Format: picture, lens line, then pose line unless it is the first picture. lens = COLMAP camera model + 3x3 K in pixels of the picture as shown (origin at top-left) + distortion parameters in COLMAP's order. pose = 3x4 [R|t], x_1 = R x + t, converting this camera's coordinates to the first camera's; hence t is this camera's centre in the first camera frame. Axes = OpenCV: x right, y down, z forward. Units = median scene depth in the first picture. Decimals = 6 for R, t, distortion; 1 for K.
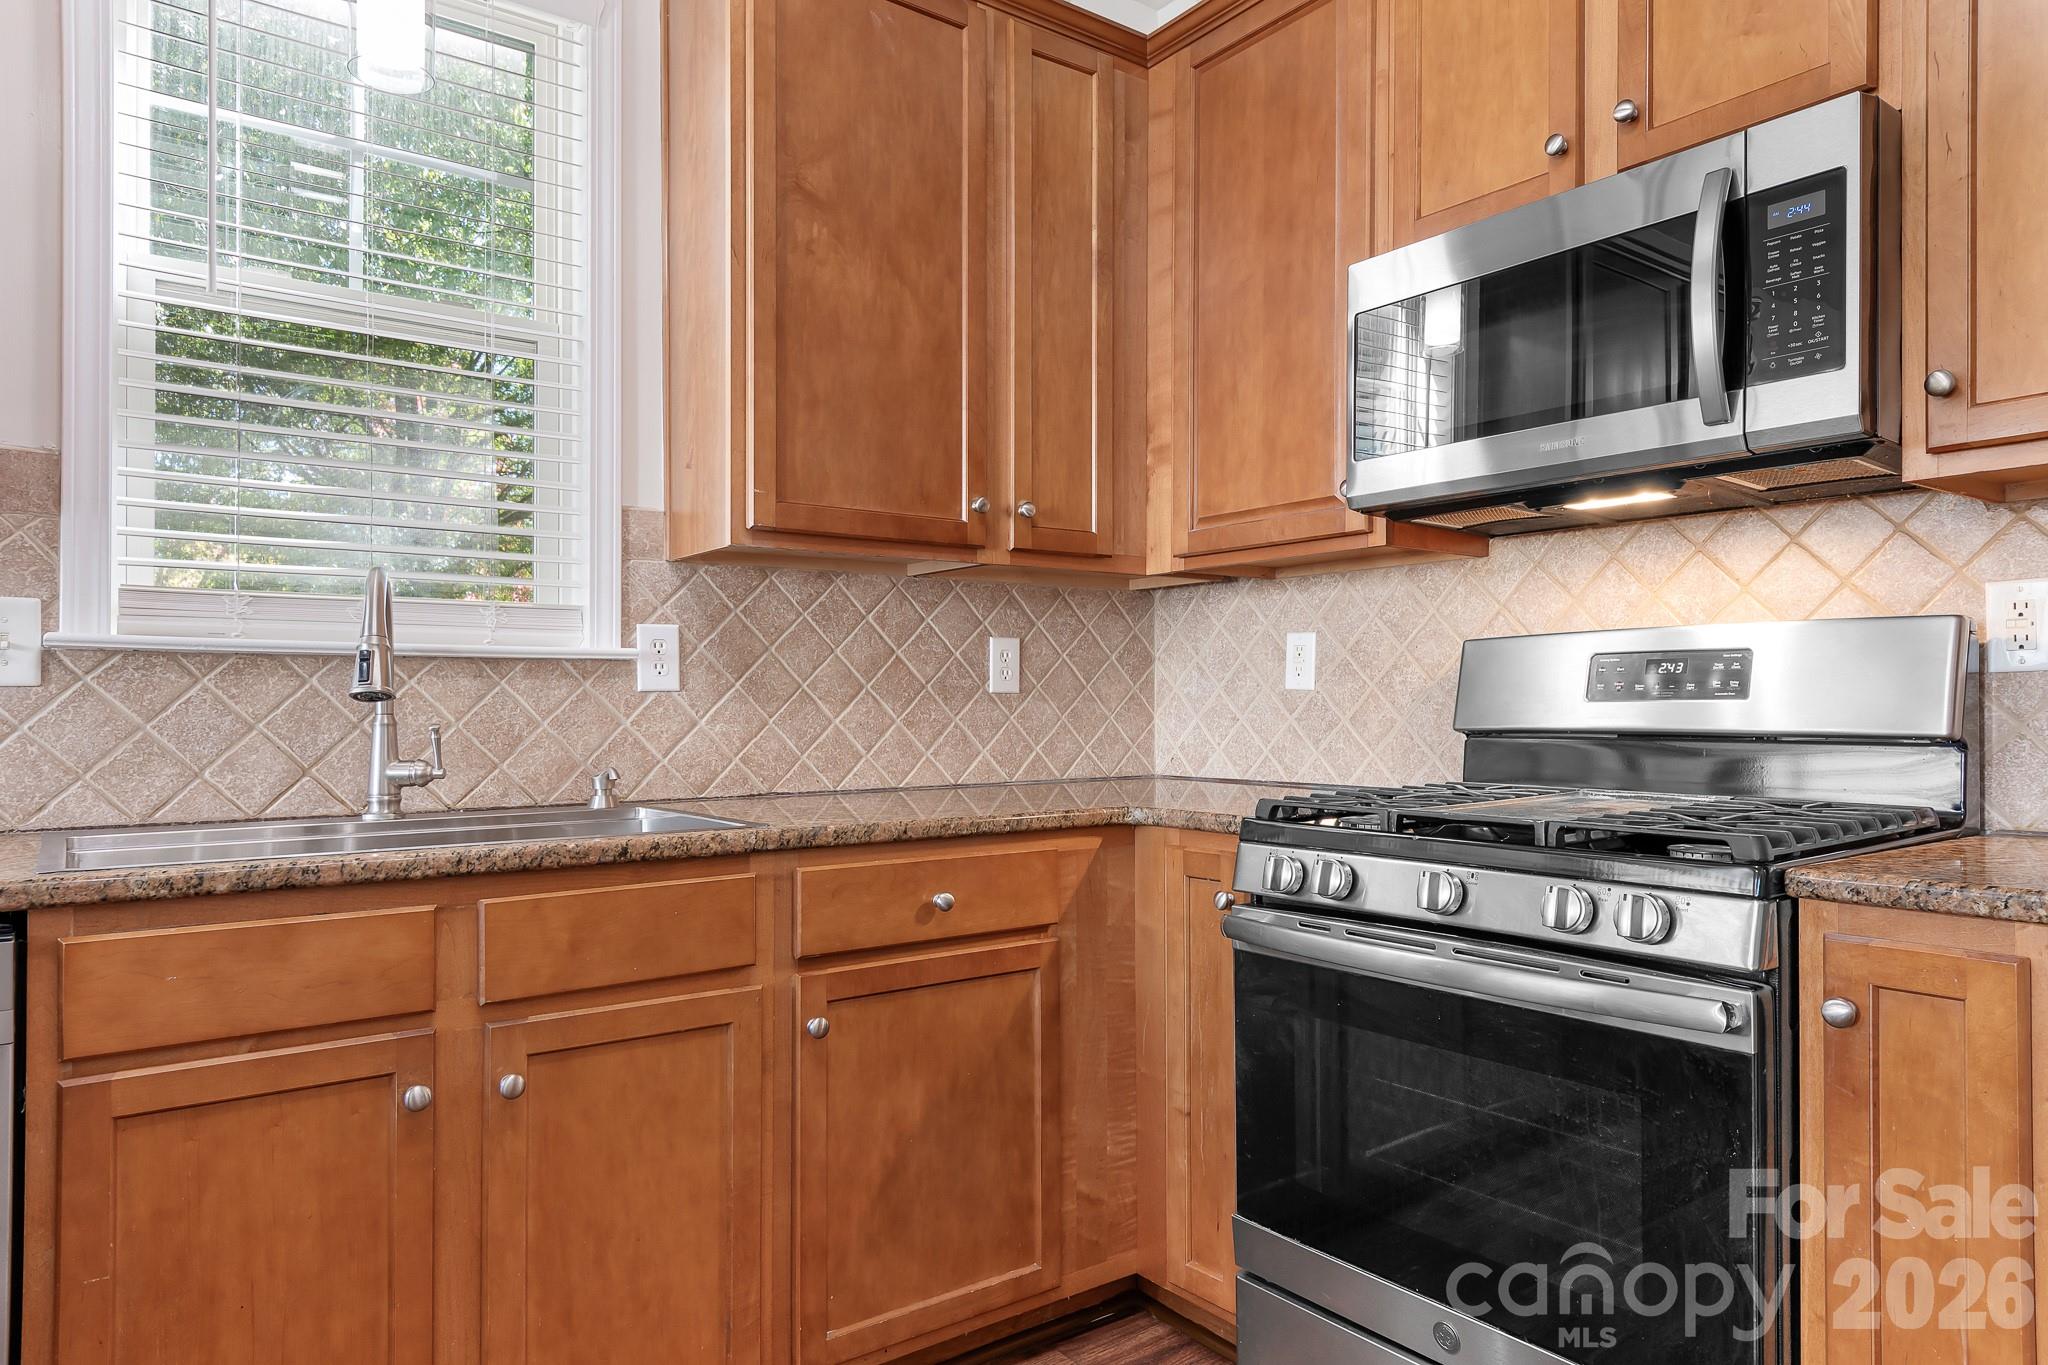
lens RADIAL K [[1269.2, 0, 1026.1], [0, 1269.2, 722.4], [0, 0, 1]] dist [0.037346, -0.035494]
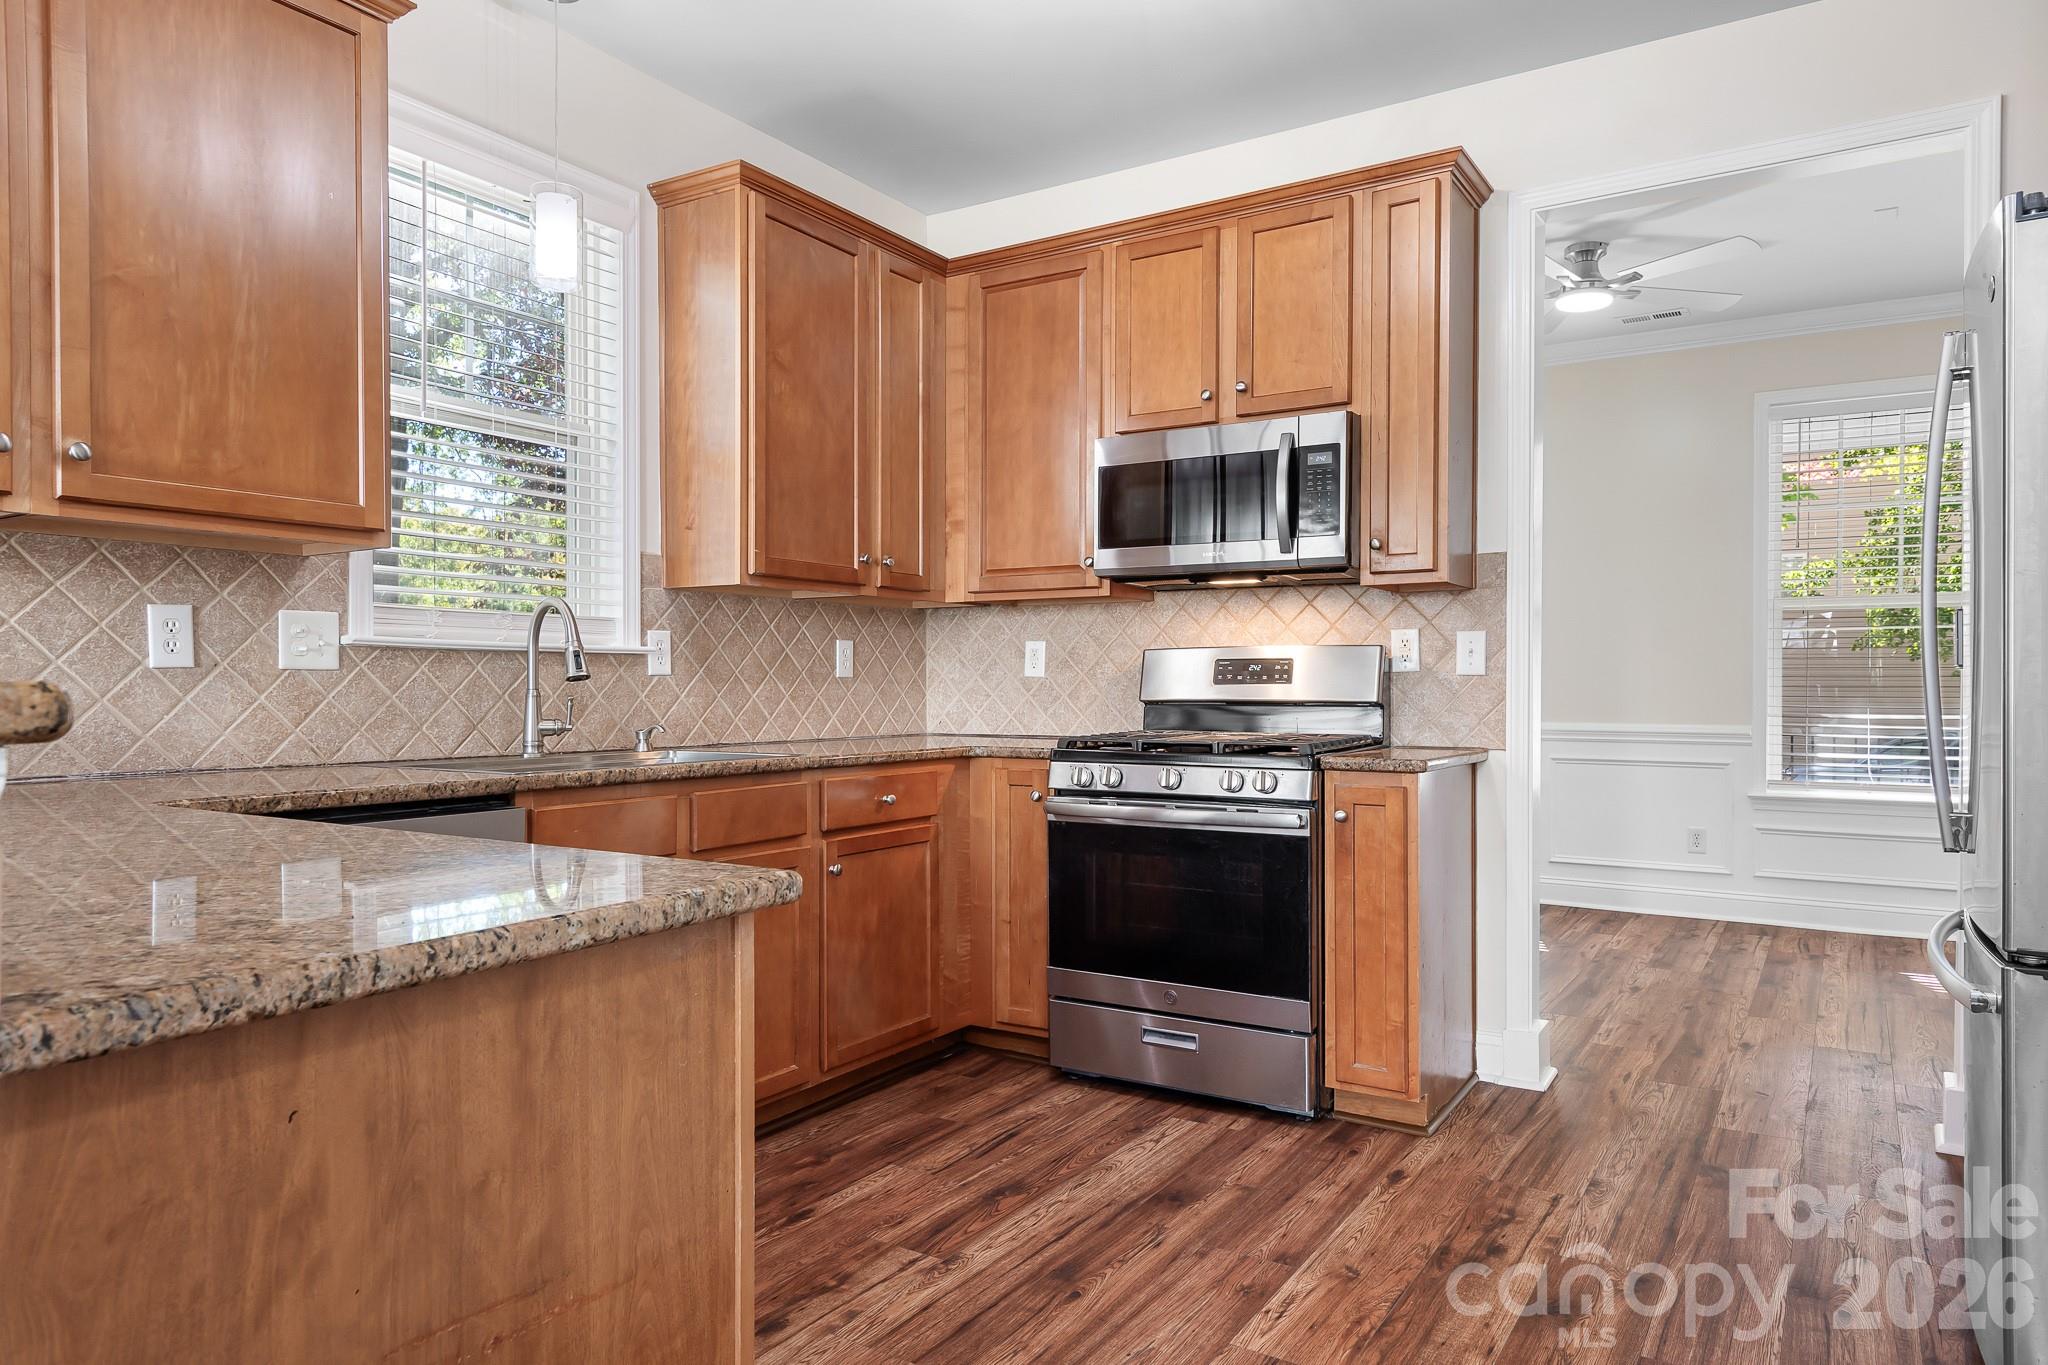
lens RADIAL K [[1269.2, 0, 1026.1], [0, 1269.2, 722.4], [0, 0, 1]] dist [0.037346, -0.035494]
pose [[0.932836, -0.005908, 0.360253, -0.477744], [0.001113, 0.999908, 0.013515, 0.012728], [-0.360300, -0.012206, 0.932757, -0.622558]]
